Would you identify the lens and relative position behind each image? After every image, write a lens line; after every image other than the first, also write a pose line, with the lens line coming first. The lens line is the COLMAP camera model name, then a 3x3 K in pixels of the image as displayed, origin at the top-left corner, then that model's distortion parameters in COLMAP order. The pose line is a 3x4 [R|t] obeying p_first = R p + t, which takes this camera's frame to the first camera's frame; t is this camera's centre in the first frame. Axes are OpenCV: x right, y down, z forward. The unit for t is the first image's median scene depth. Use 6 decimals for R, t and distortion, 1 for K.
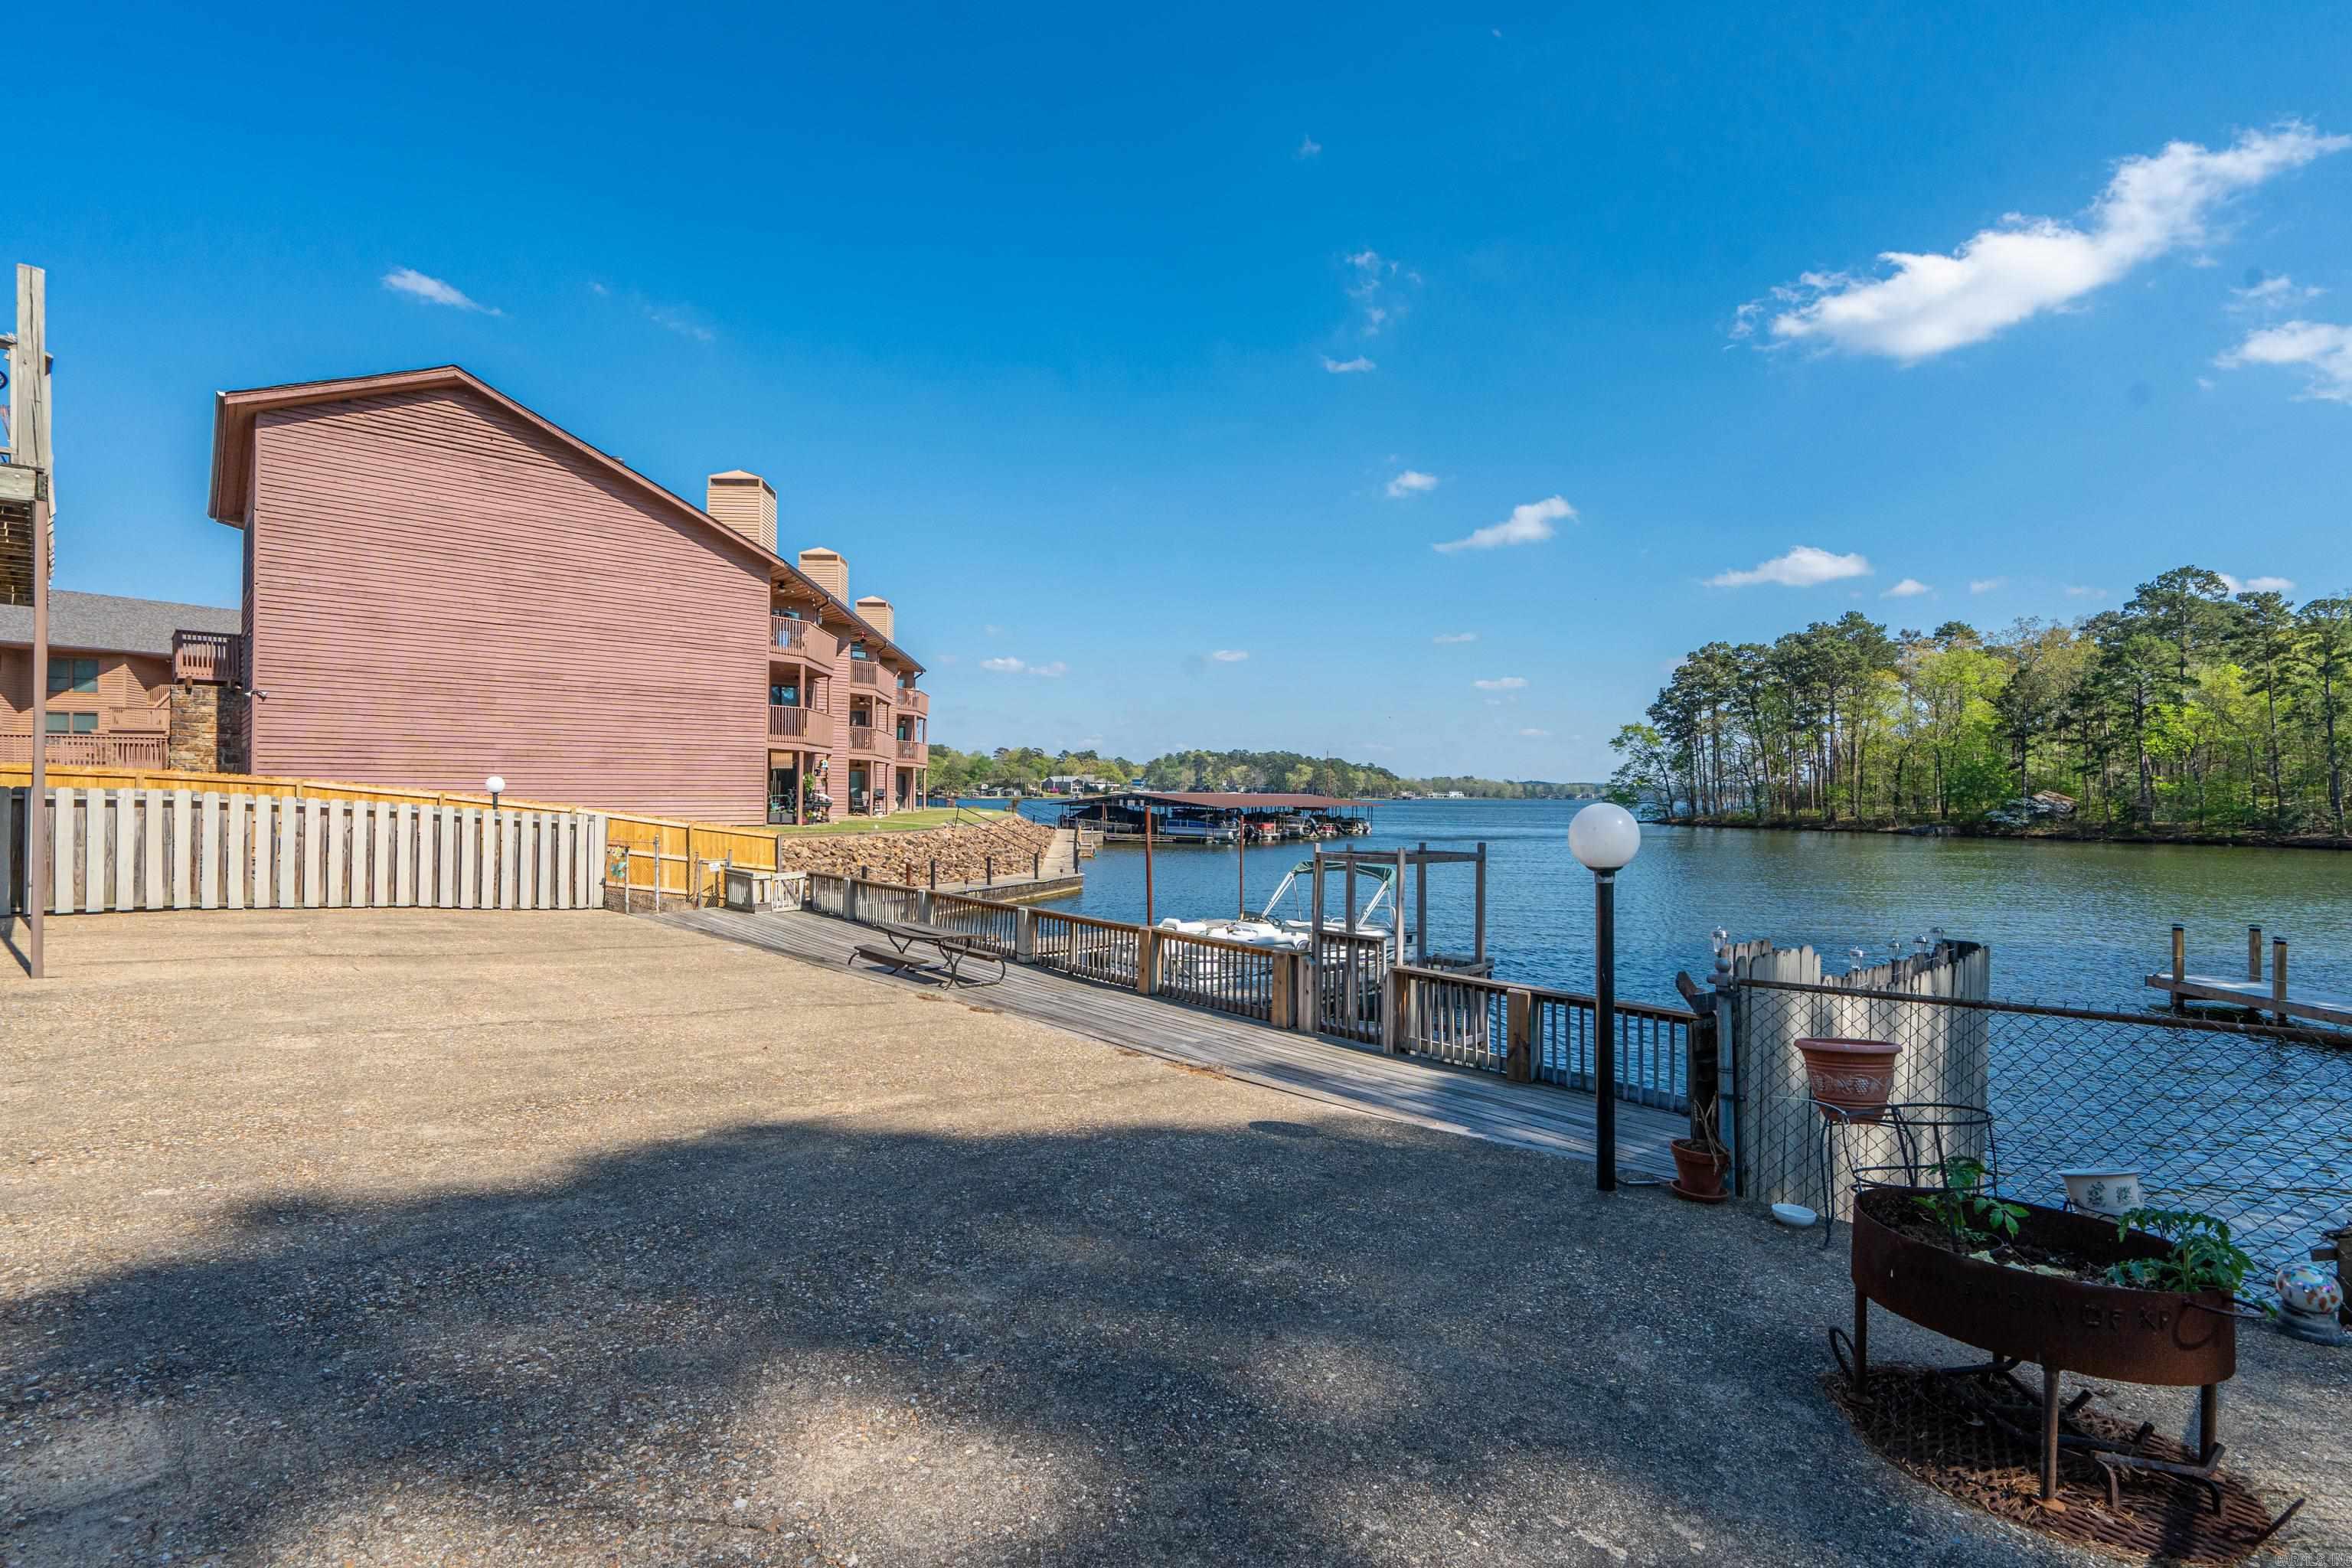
lens RADIAL K [[1111.3, 0, 1168.3], [0, 1111.3, 760.1], [0, 0, 1]] dist [0.000734, -0.000352]
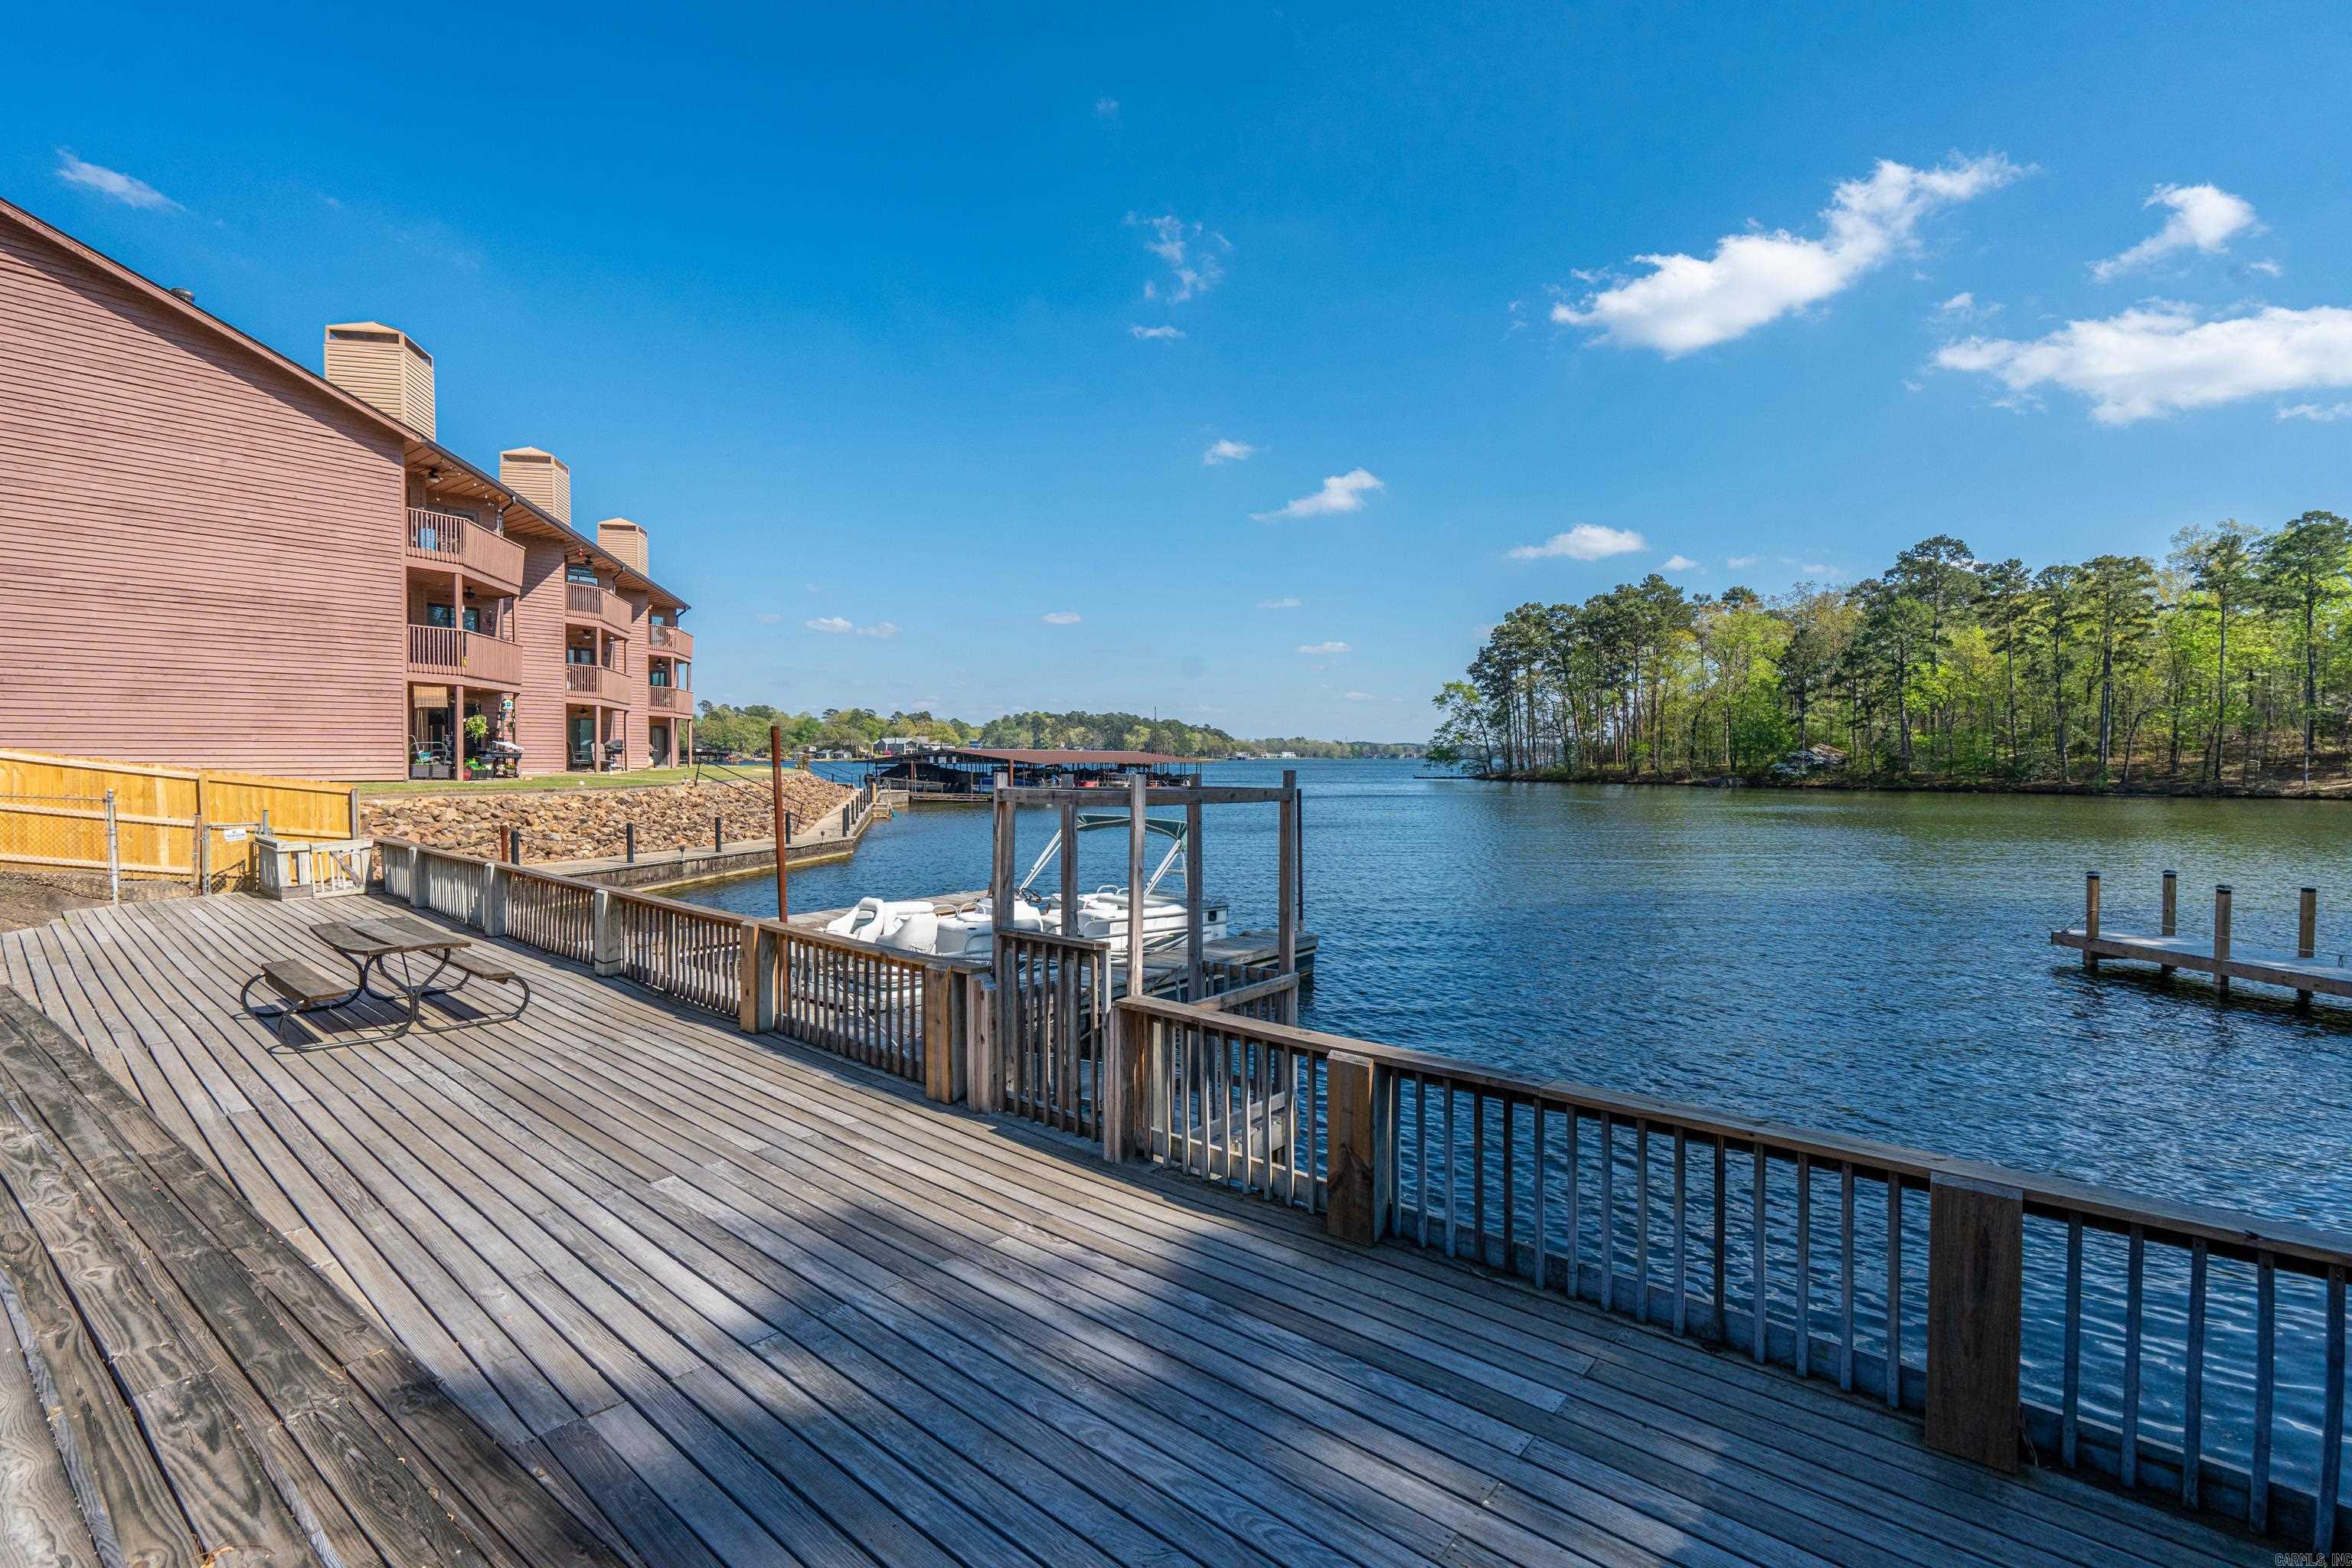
lens RADIAL K [[1089.1, 0, 1170.1], [0, 1089.1, 743.8], [0, 0, 1]] dist [-0.018653, 0.000251]
pose [[0.989578, -0.004911, 0.143916, 0.019691], [0.002236, 0.999822, 0.018740, 0.007131], [-0.143983, -0.018223, 0.989412, 0.063243]]
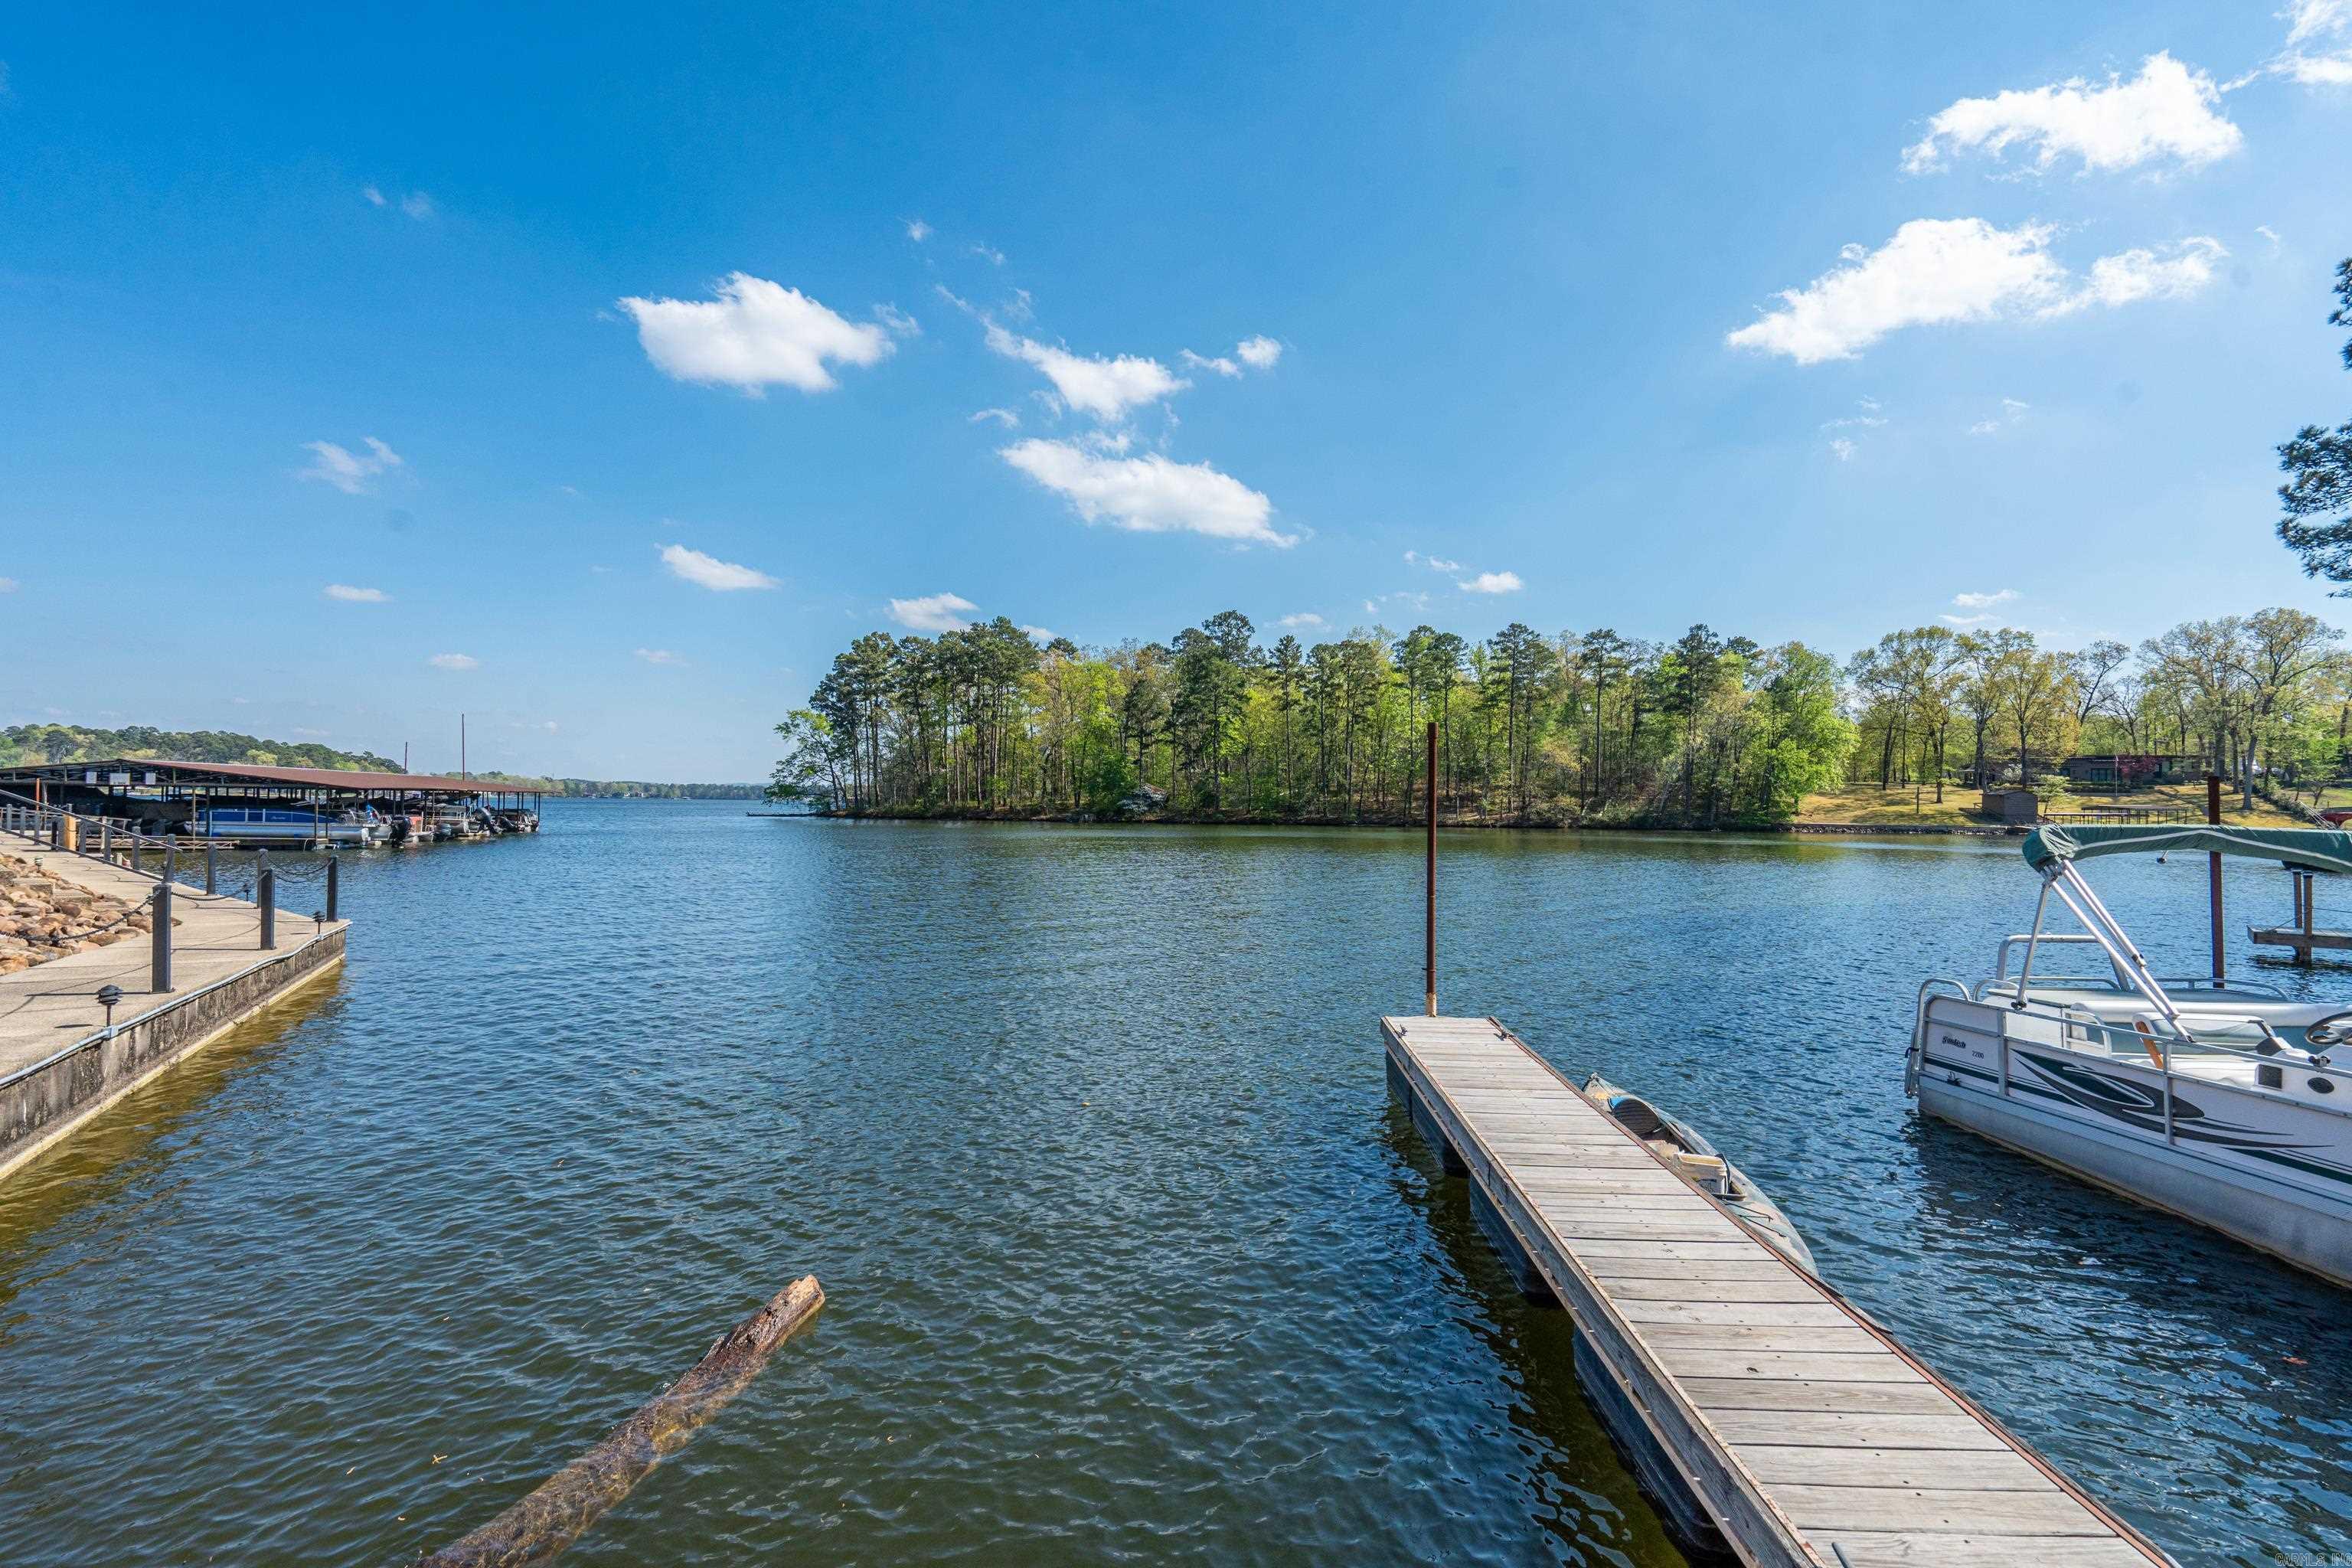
lens RADIAL K [[1066.2, 0, 1176.0], [0, 1066.2, 784.0], [0, 0, 1]] dist [0.001046, 0.000455]
pose [[0.652894, 0.010304, 0.757379, -0.074460], [-0.024934, 0.999658, 0.007895, 0.020676], [-0.757039, -0.024039, 0.652928, 0.246429]]
